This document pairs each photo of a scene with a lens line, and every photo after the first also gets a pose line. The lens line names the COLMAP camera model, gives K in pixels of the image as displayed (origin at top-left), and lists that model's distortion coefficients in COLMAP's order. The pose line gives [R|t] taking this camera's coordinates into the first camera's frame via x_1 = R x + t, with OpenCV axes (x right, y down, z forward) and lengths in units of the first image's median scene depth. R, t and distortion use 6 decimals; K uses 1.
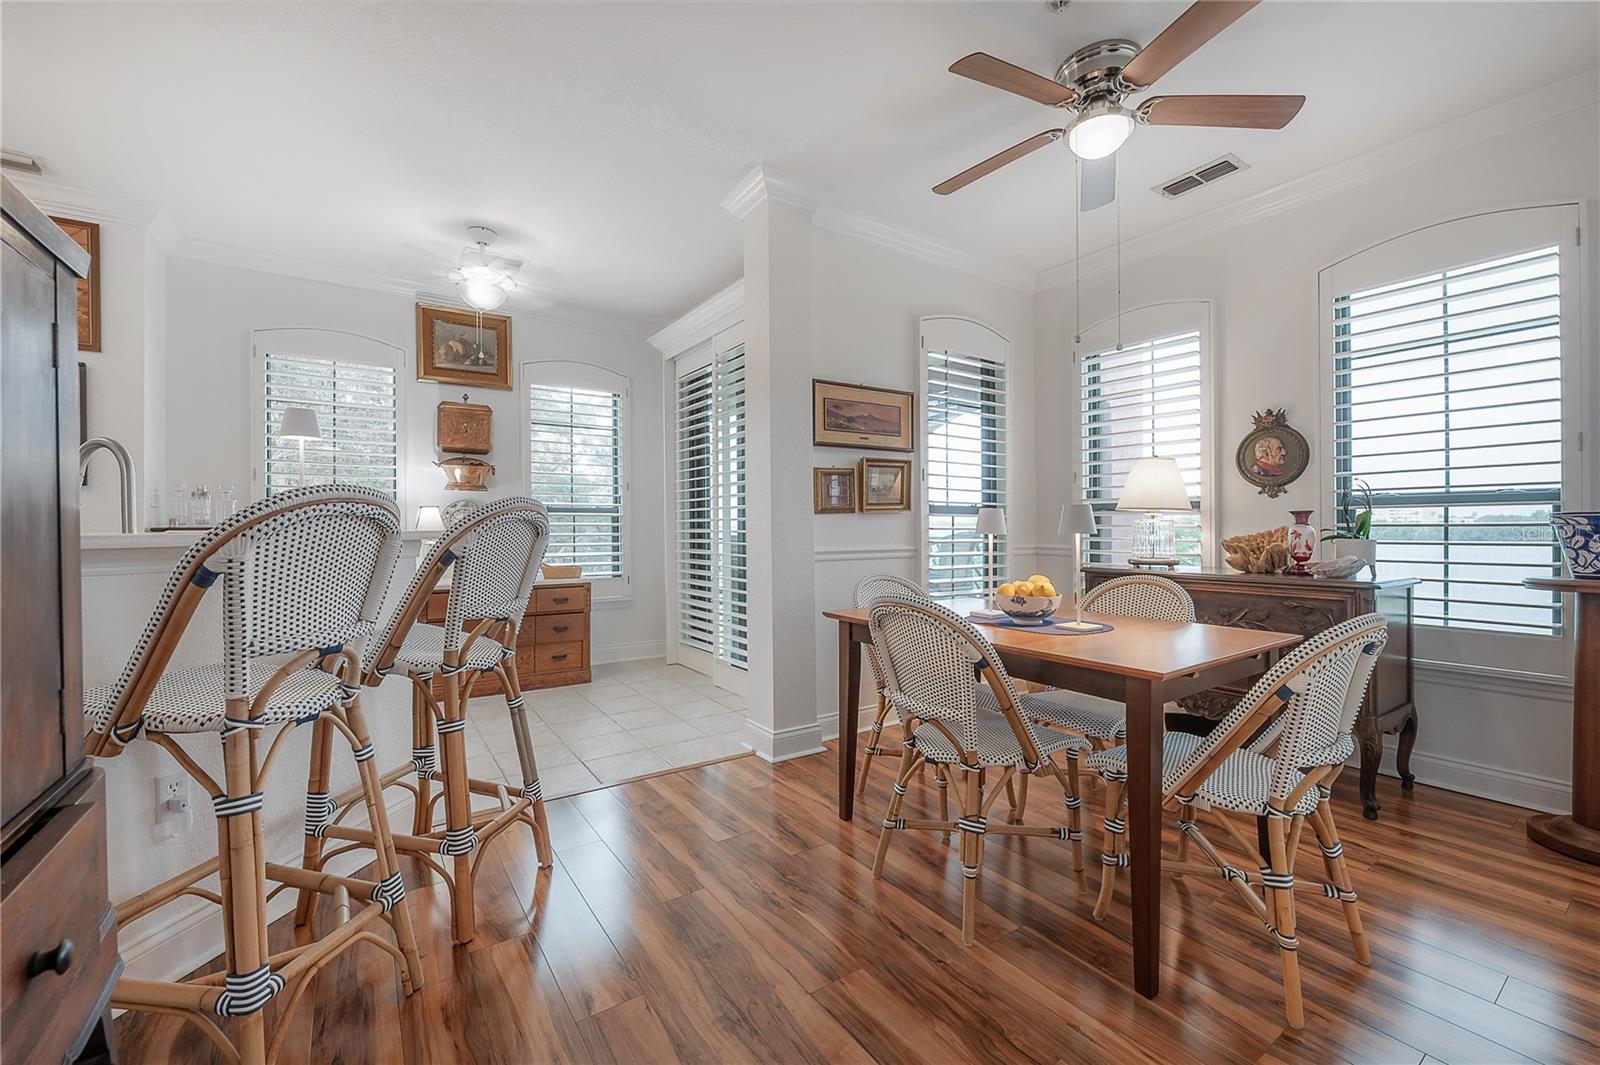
lens RADIAL K [[644.2, 0, 802.5], [0, 644.2, 527.0], [0, 0, 1]] dist [-0.001906, -0.000101]
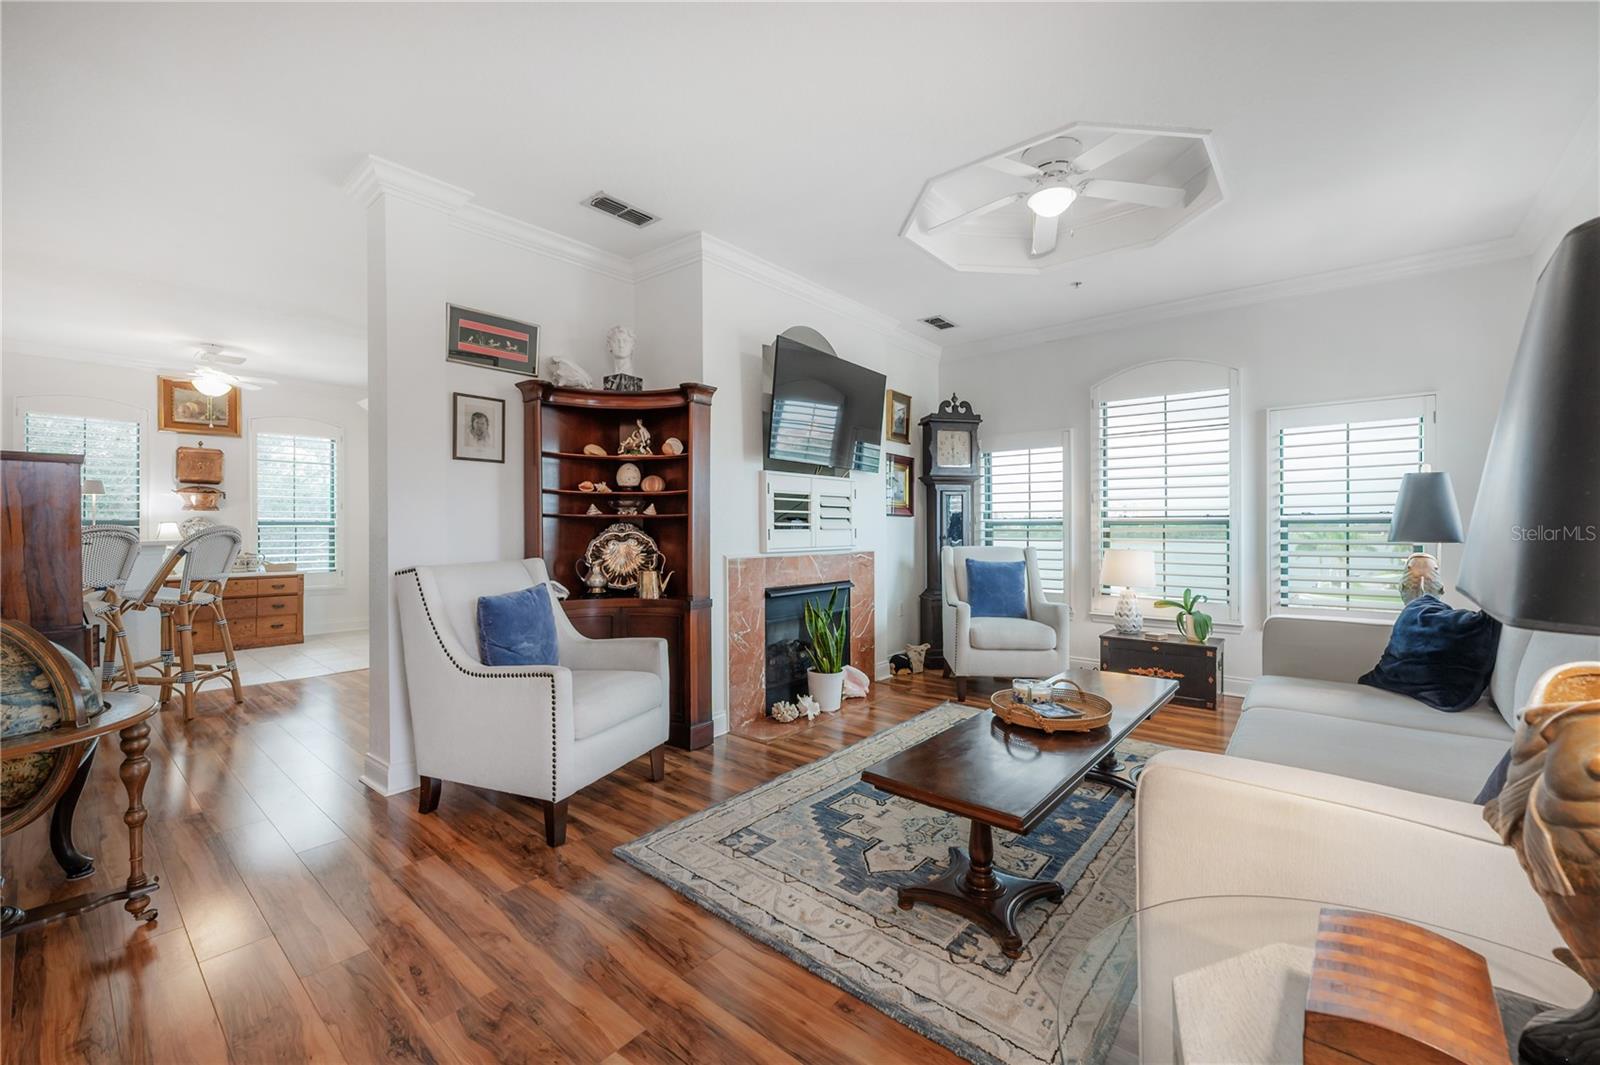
lens RADIAL K [[644.2, 0, 802.5], [0, 644.2, 527.0], [0, 0, 1]] dist [-0.001906, -0.000101]
pose [[0.966656, 0.001068, 0.256074, 0.387640], [0.000441, 0.999983, -0.005835, -0.011408], [-0.256076, 0.005753, 0.966639, -0.691365]]
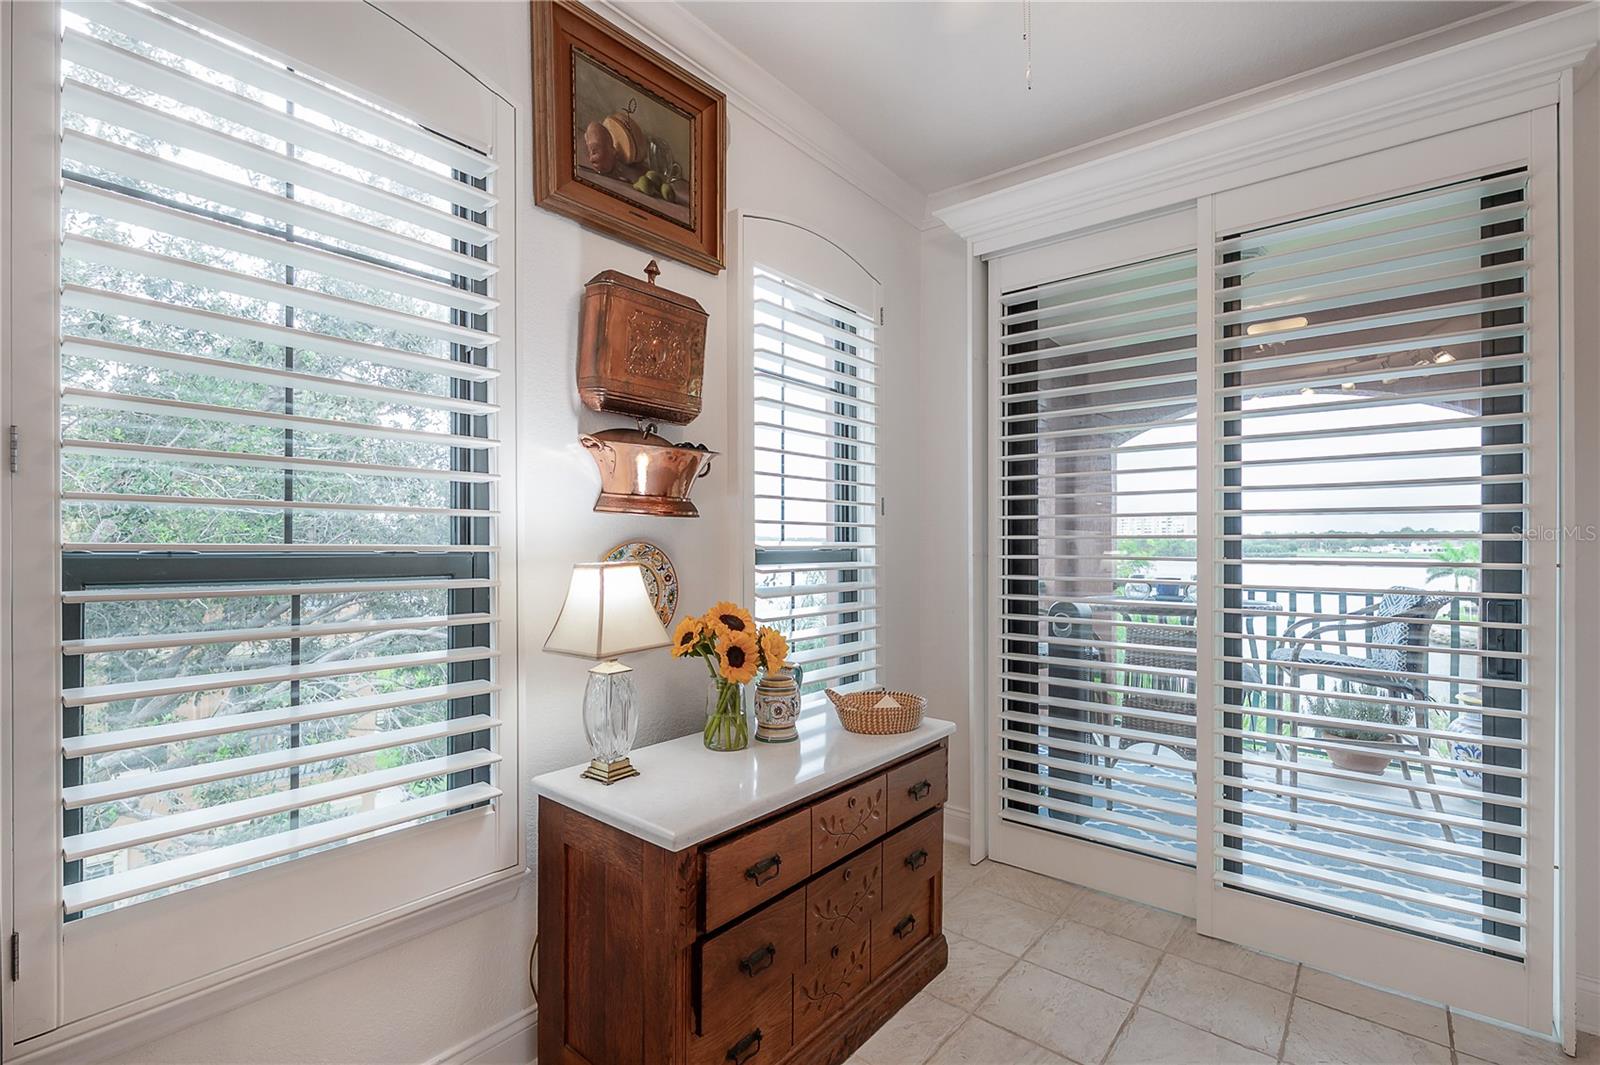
lens RADIAL K [[726.4, 0, 798.9], [0, 726.4, 561.3], [0, 0, 1]] dist [0.001171, 0.000021]
pose [[0.960018, -0.002662, 0.279925, -0.565596], [0.001892, 0.999994, 0.003022, -0.028829], [-0.279932, -0.002371, 0.960017, 0.562594]]
